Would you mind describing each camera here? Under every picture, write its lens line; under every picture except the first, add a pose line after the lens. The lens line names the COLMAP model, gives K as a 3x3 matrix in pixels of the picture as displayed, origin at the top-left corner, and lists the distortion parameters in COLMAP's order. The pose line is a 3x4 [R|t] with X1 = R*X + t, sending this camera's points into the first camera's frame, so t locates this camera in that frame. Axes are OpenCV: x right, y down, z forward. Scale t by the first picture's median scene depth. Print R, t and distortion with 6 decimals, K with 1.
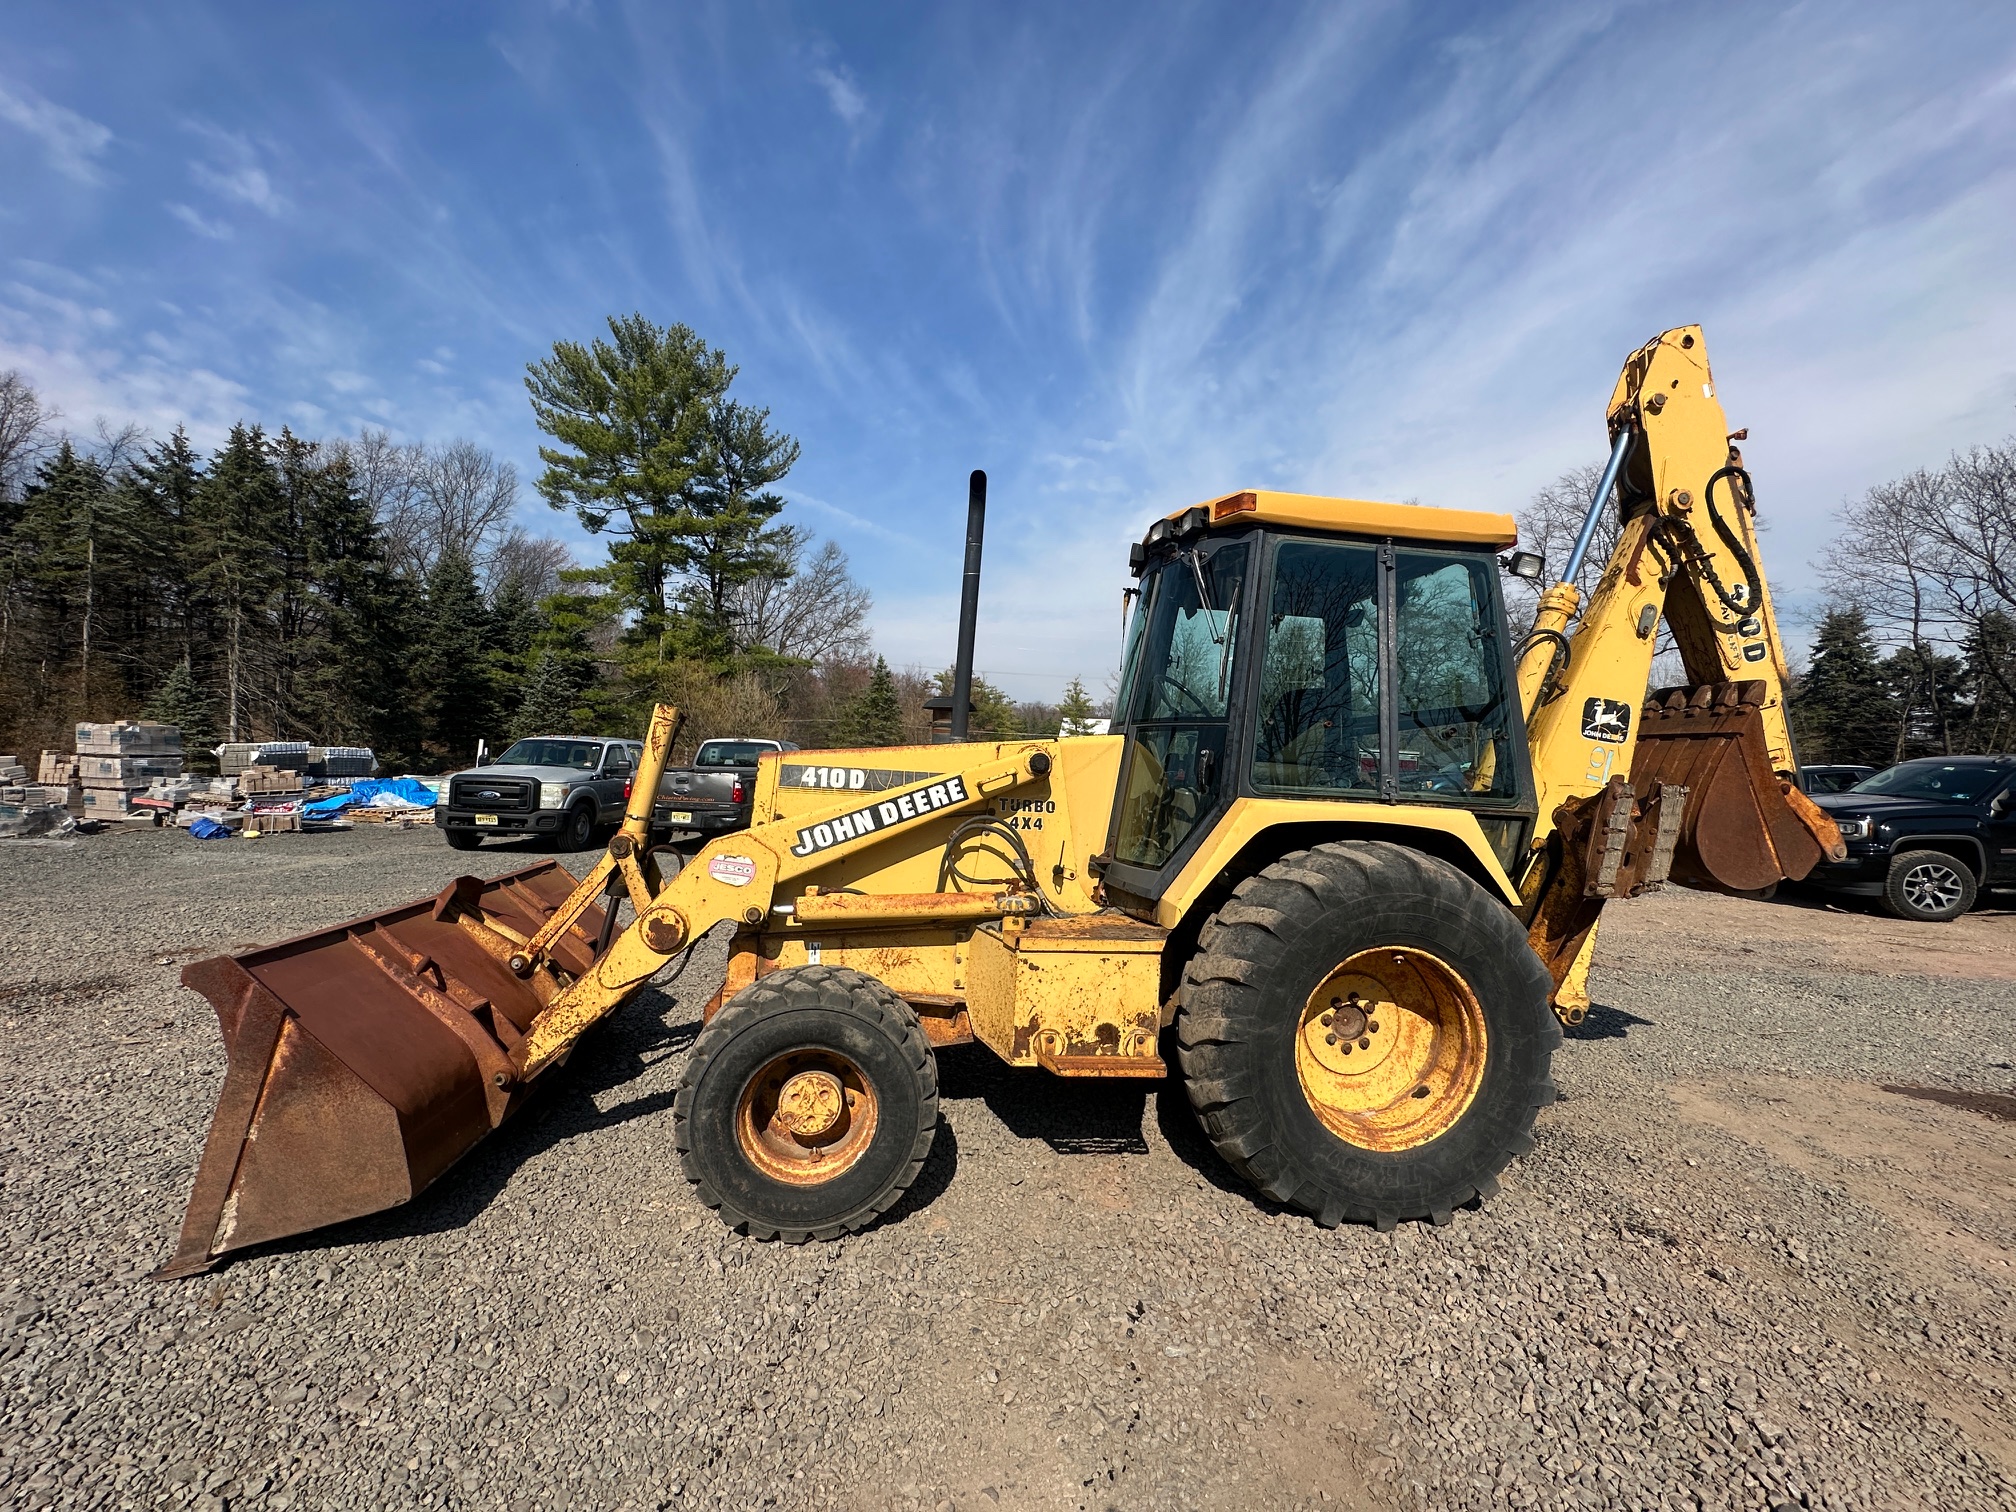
lens RADIAL K [[807.7, 0, 1001.3], [0, 807.7, 762.5], [0, 0, 1]] dist [0.001666, 0.001731]
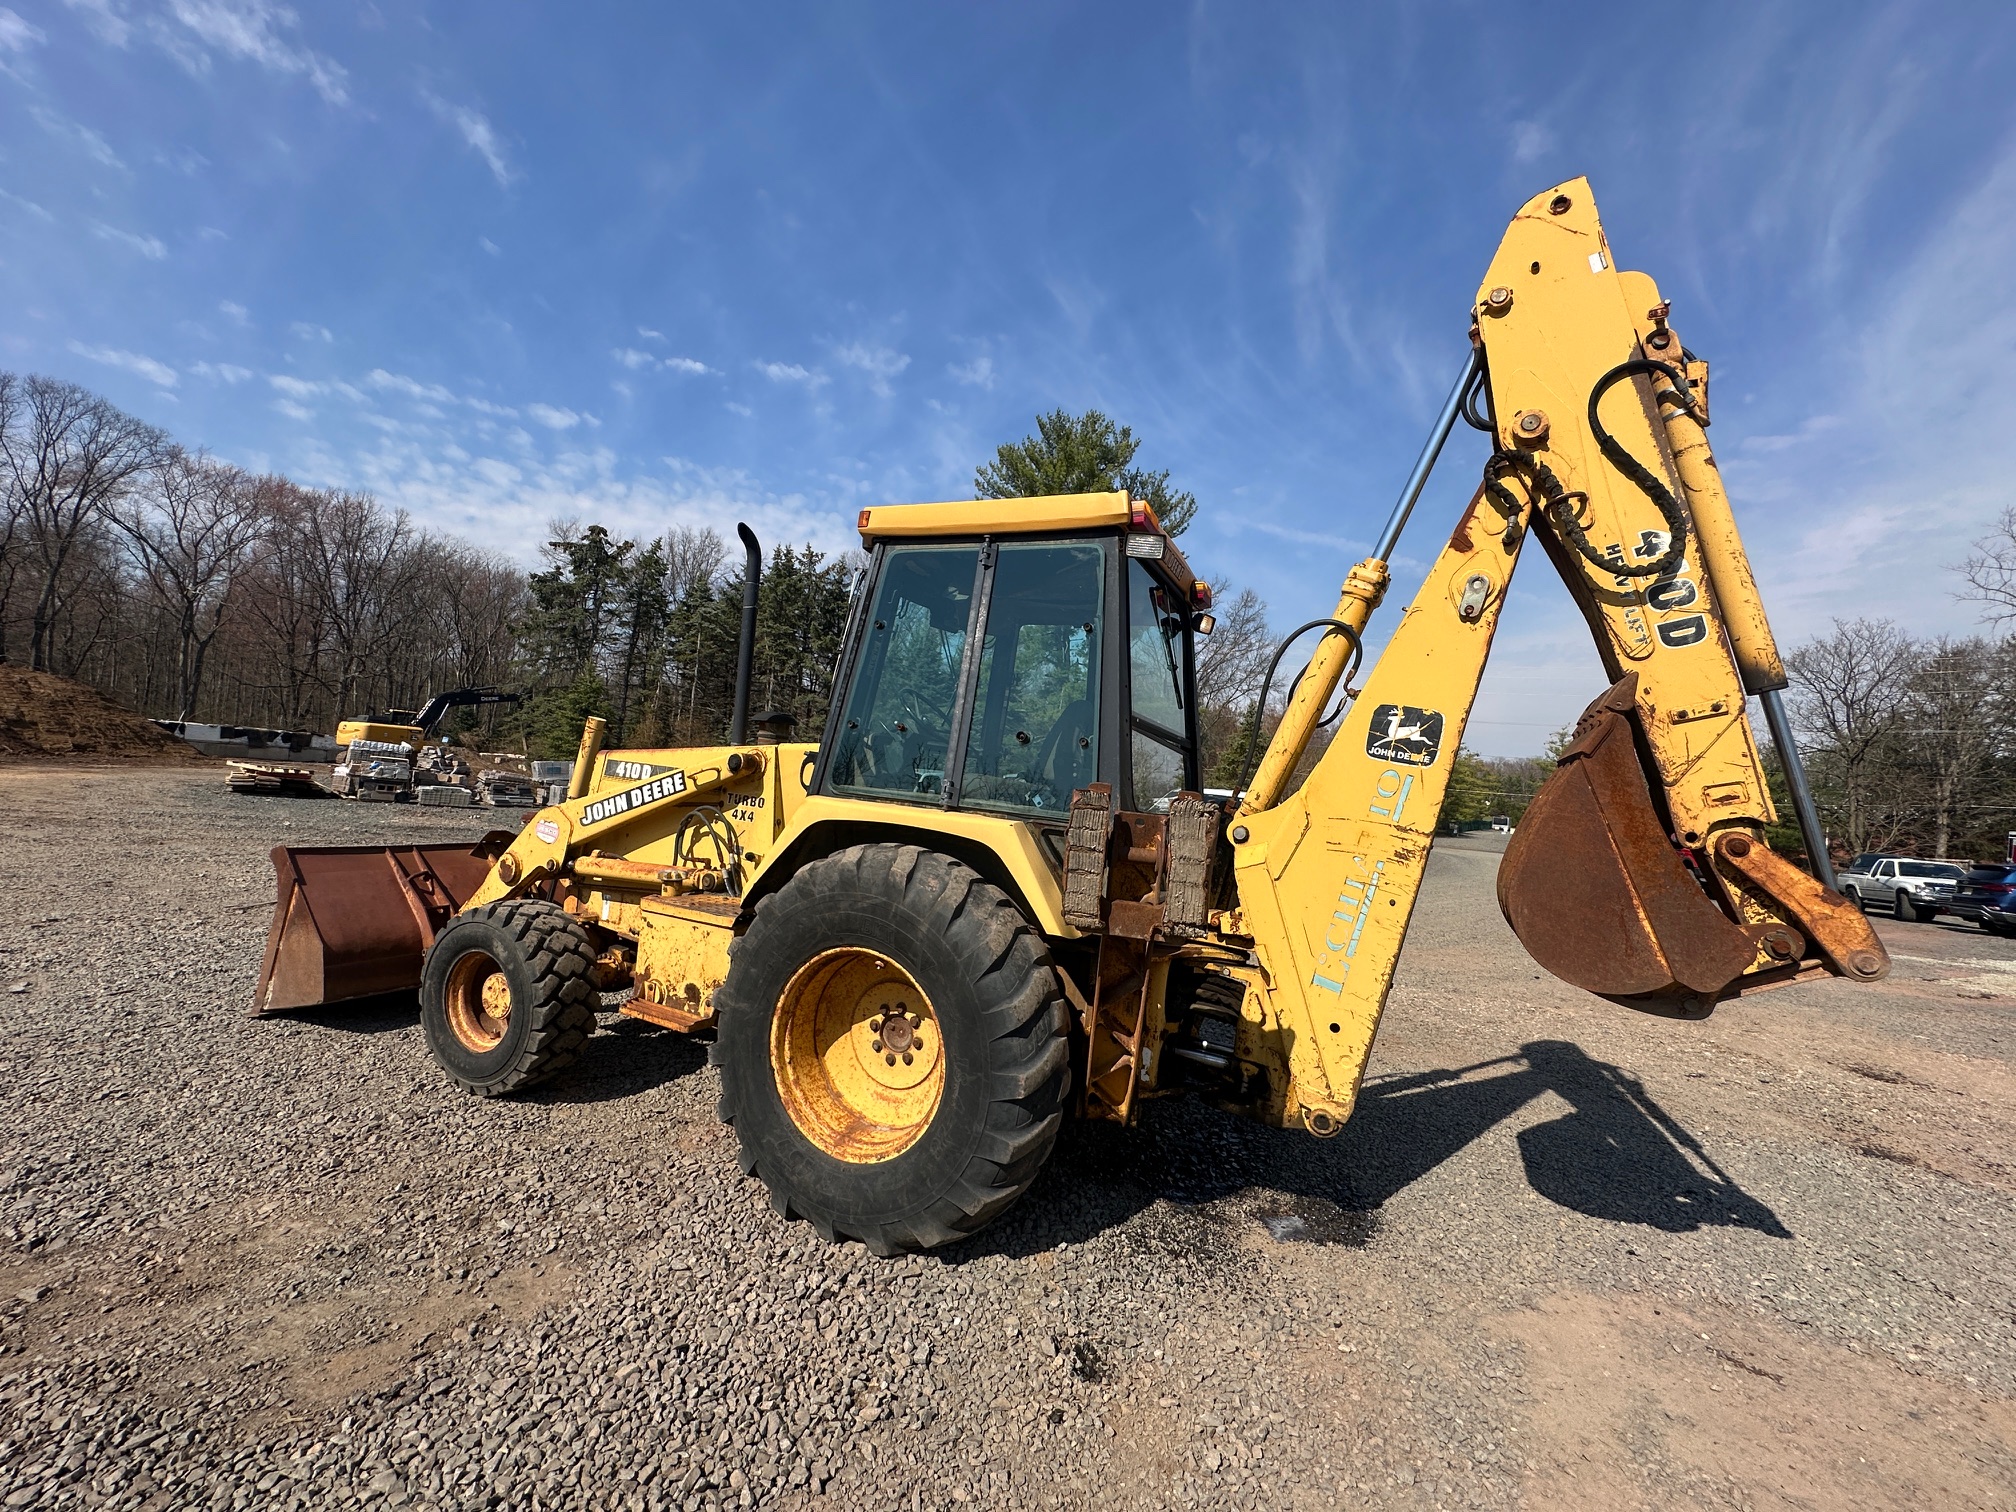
lens RADIAL K [[807.7, 0, 1005.0], [0, 807.7, 764.5], [0, 0, 1]] dist [0.001666, 0.001731]
pose [[0.849384, 0.023392, -0.527257, 0.813695], [-0.055344, 0.997457, -0.044904, 0.028439], [0.524866, 0.067322, 0.848519, 0.174084]]
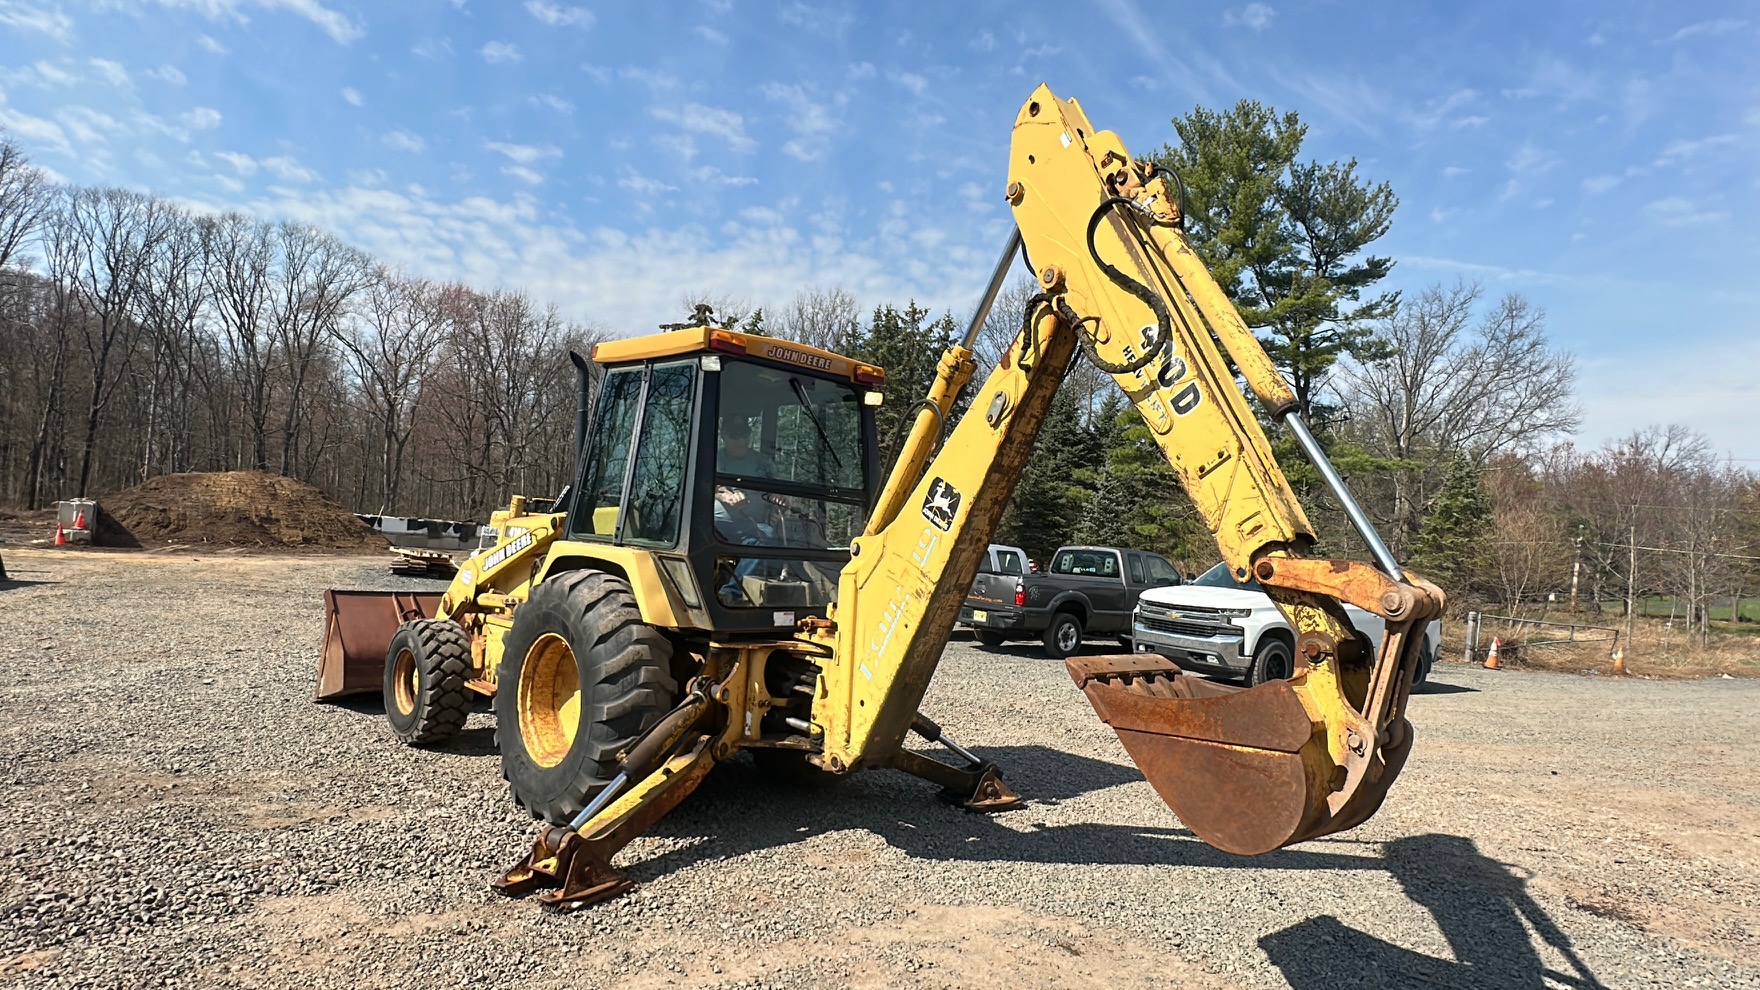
lens RADIAL K [[982.7, 0, 863.4], [0, 982.7, 500.1], [0, 0, 1]] dist [0.019701, 0.001183]
pose [[0.618777, -0.025911, -0.785139, 1.514515], [-0.050662, 0.996059, -0.072799, 0.050314], [0.783931, 0.084823, 0.615026, 0.189063]]
